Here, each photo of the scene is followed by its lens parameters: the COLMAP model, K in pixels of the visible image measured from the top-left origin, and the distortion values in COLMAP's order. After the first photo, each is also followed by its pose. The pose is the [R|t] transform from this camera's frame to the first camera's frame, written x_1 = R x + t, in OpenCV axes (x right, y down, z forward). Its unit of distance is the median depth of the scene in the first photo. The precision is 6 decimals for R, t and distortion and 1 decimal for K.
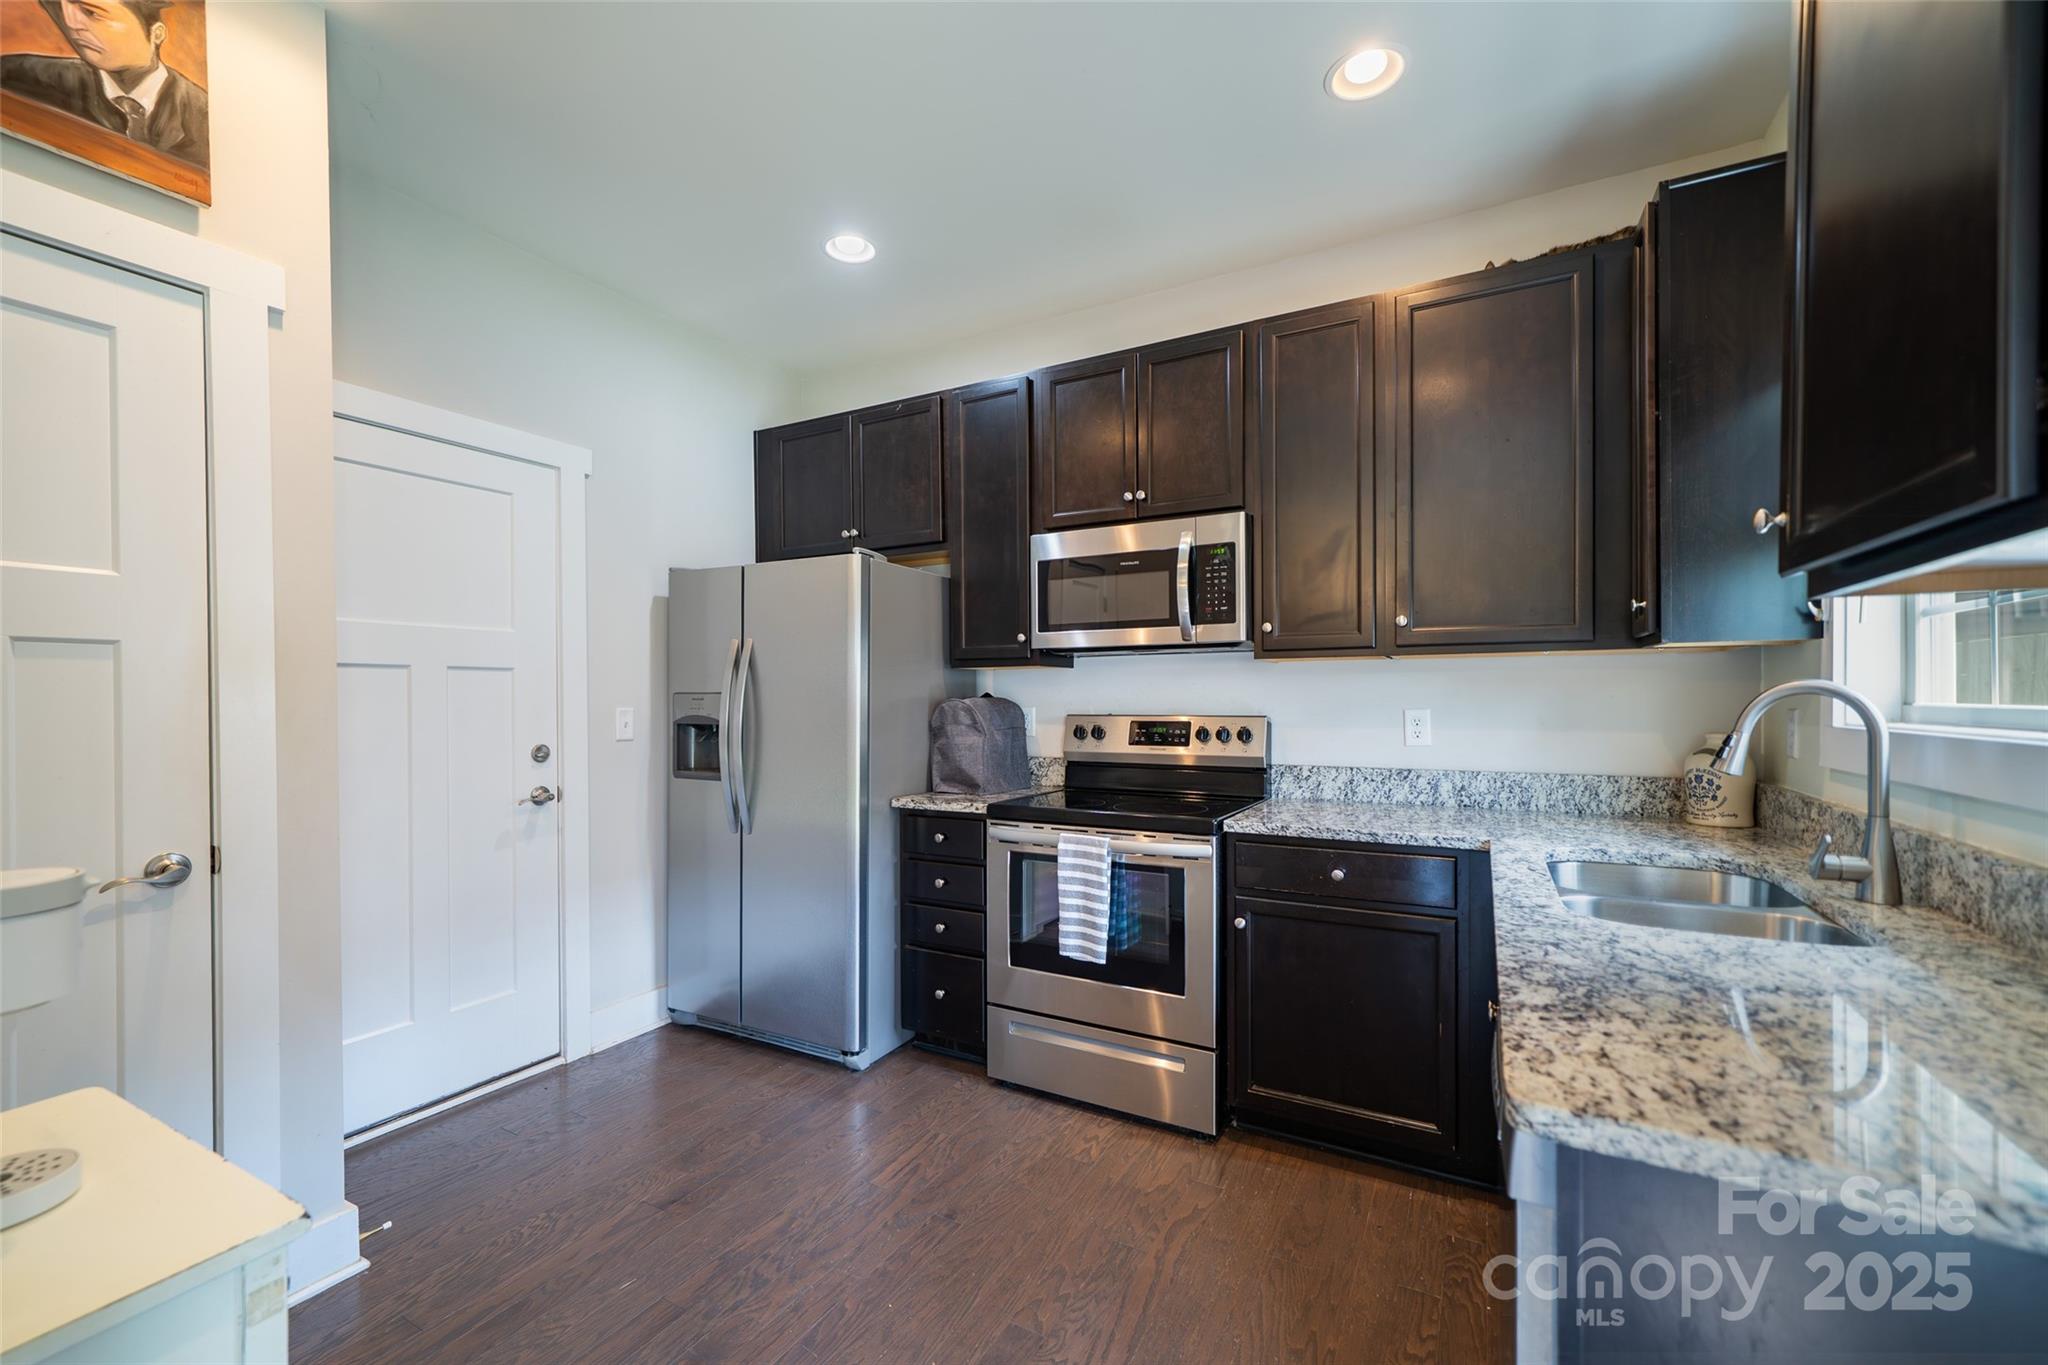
lens RADIAL K [[858.6, 0, 1019.5], [0, 858.6, 699.1], [0, 0, 1]] dist [0.003990, 0.000103]
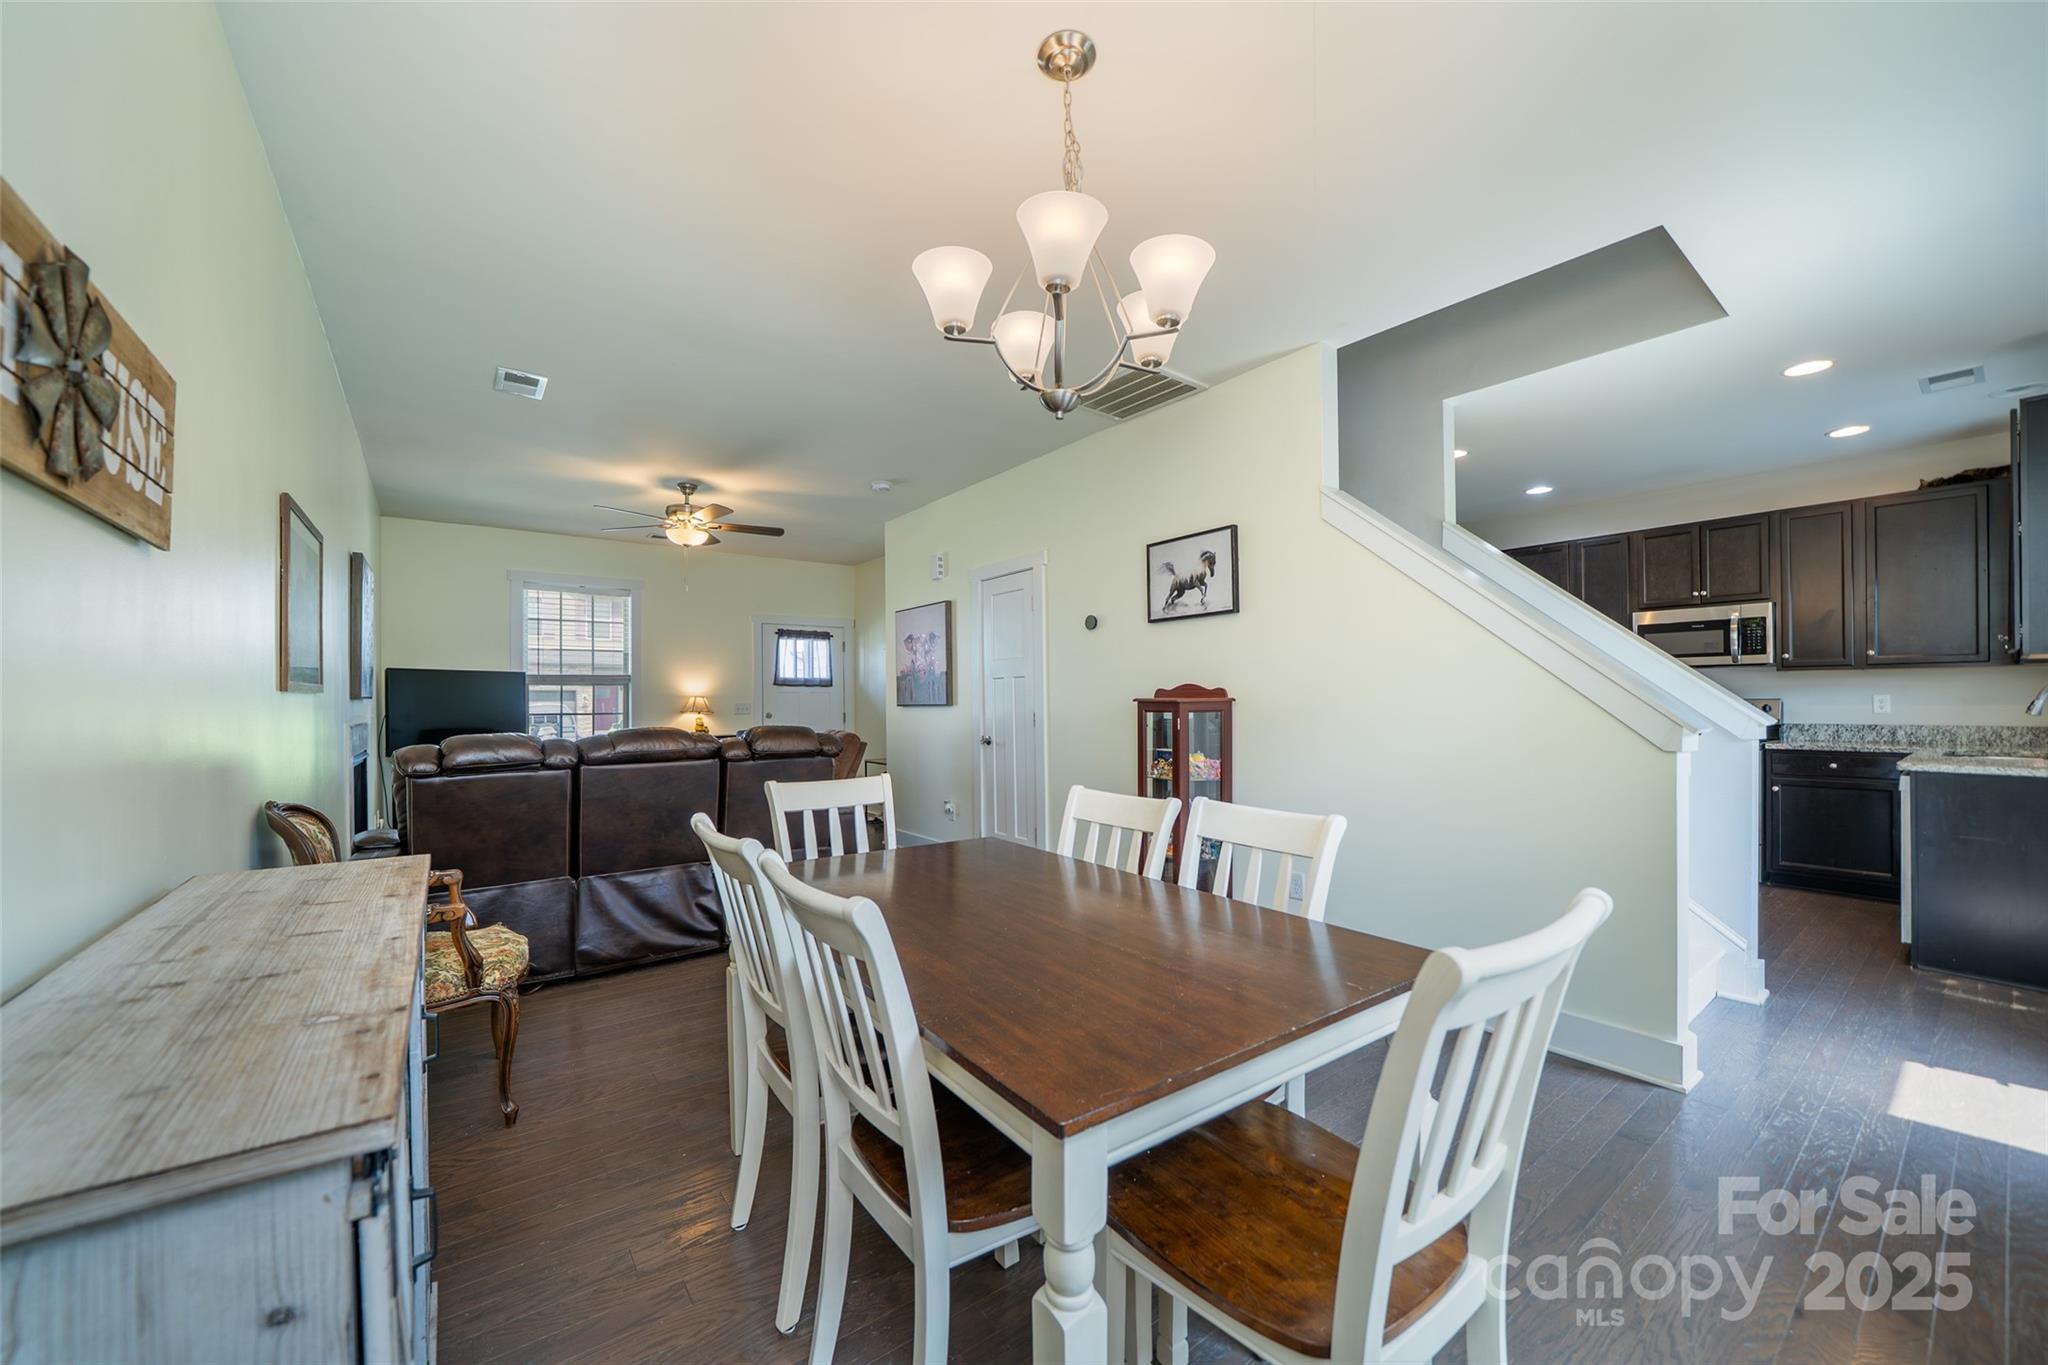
lens RADIAL K [[762.4, 0, 1033.7], [0, 762.4, 700.9], [0, 0, 1]] dist [-0.010701, 0.000809]
pose [[0.913150, 0.000110, -0.407624, -0.624883], [-0.001452, 0.999994, -0.002982, 0.034548], [0.407621, 0.003315, 0.913145, -1.405996]]
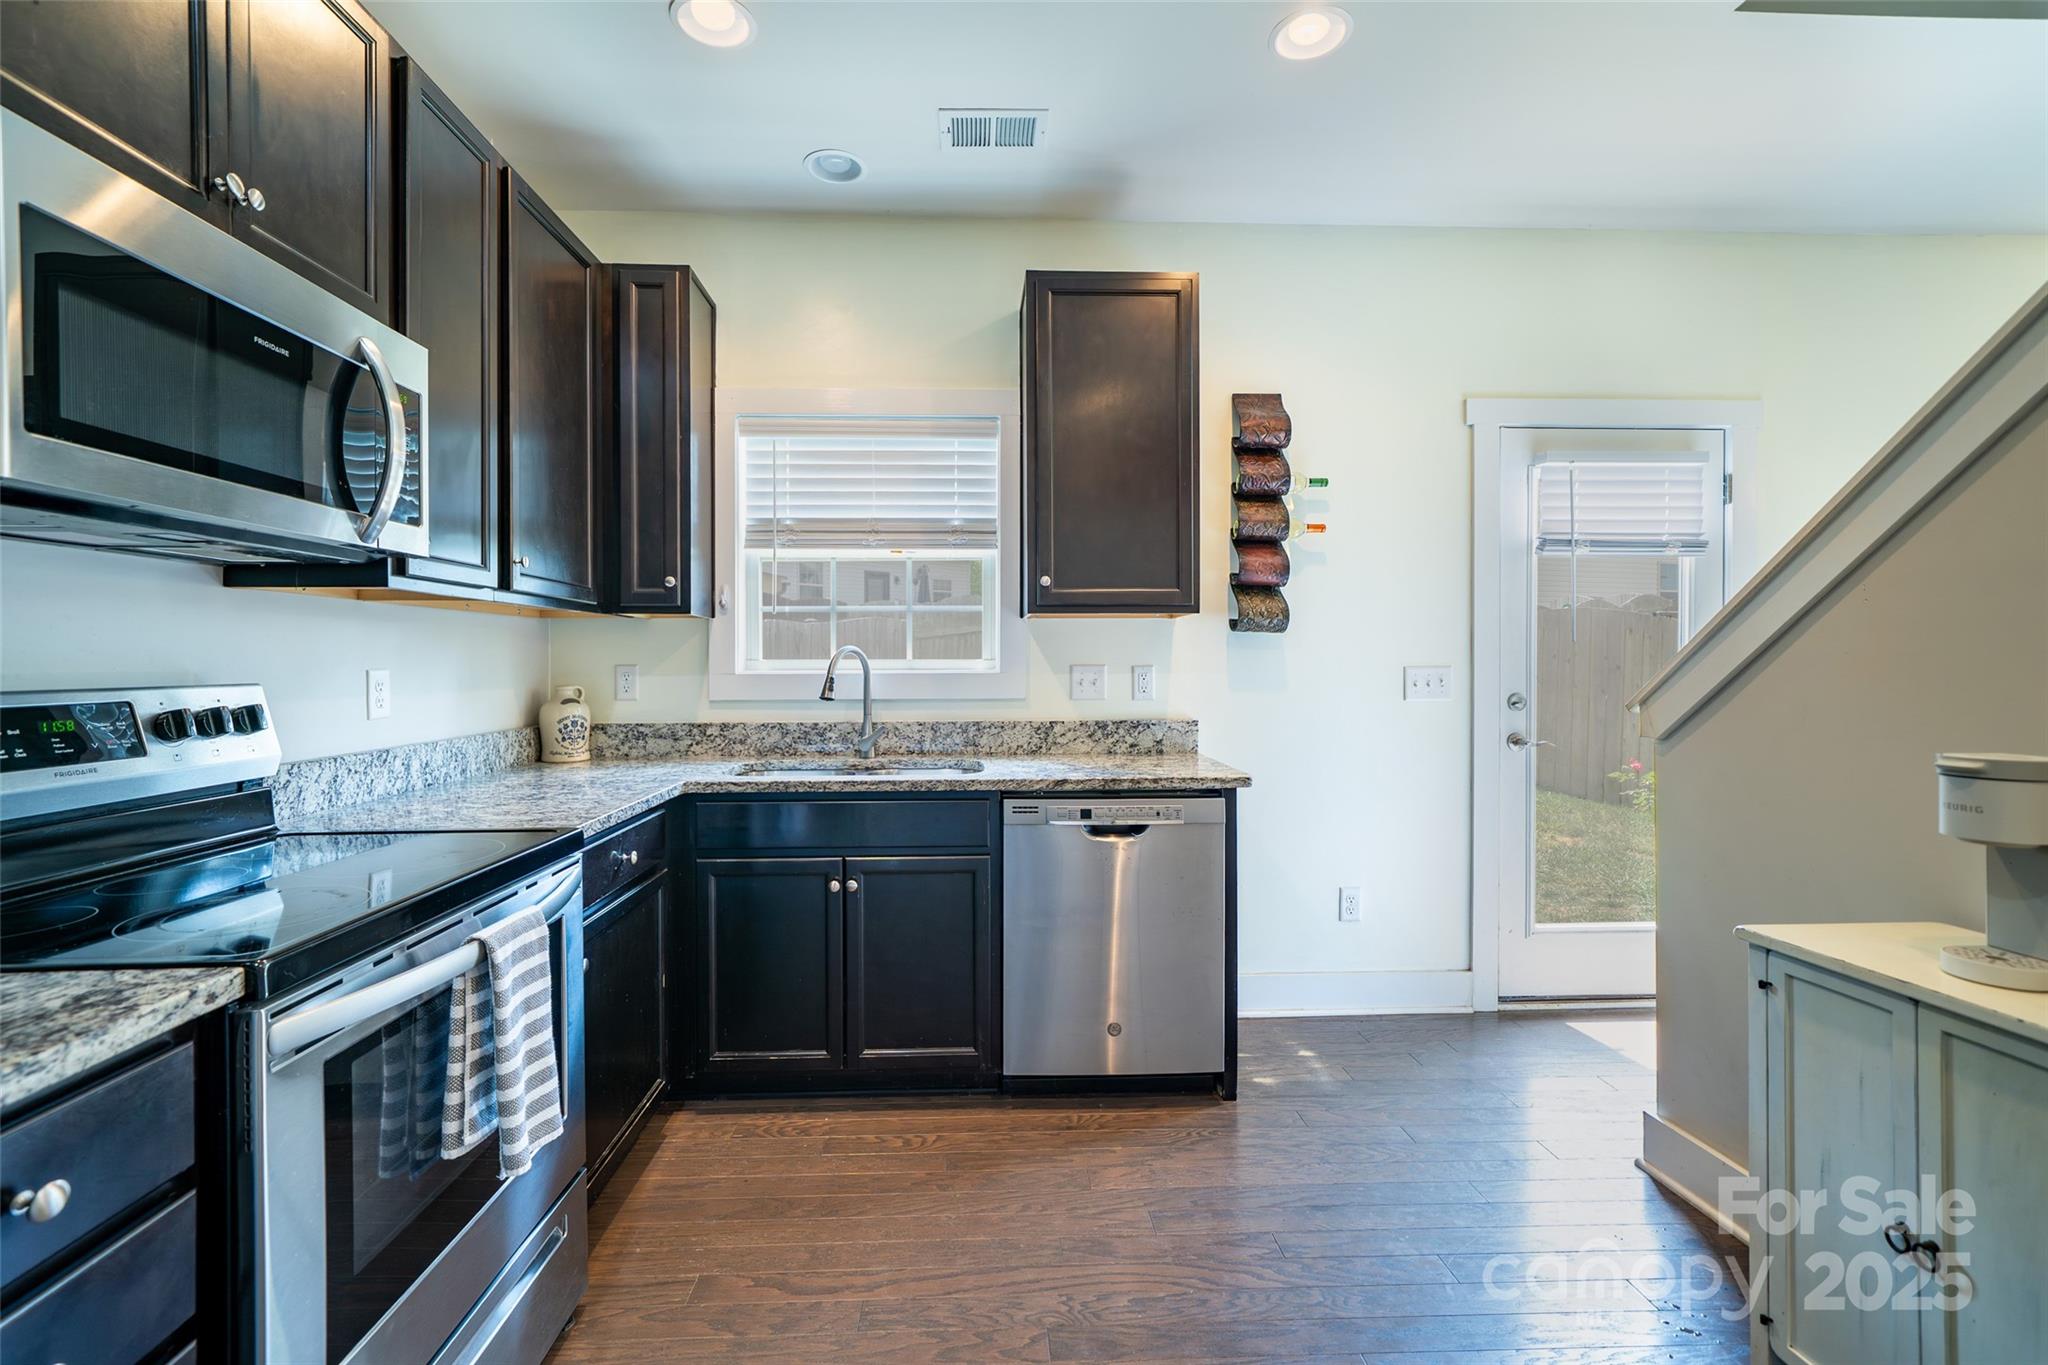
lens RADIAL K [[872.7, 0, 978.7], [0, 872.7, 666.1], [0, 0, 1]] dist [0.003049, 0.000056]
pose [[-0.496962, 0.001906, 0.867770, -0.470644], [0.006942, 0.999974, 0.001780, 0.011325], [-0.867745, 0.006909, -0.496962, 0.942528]]
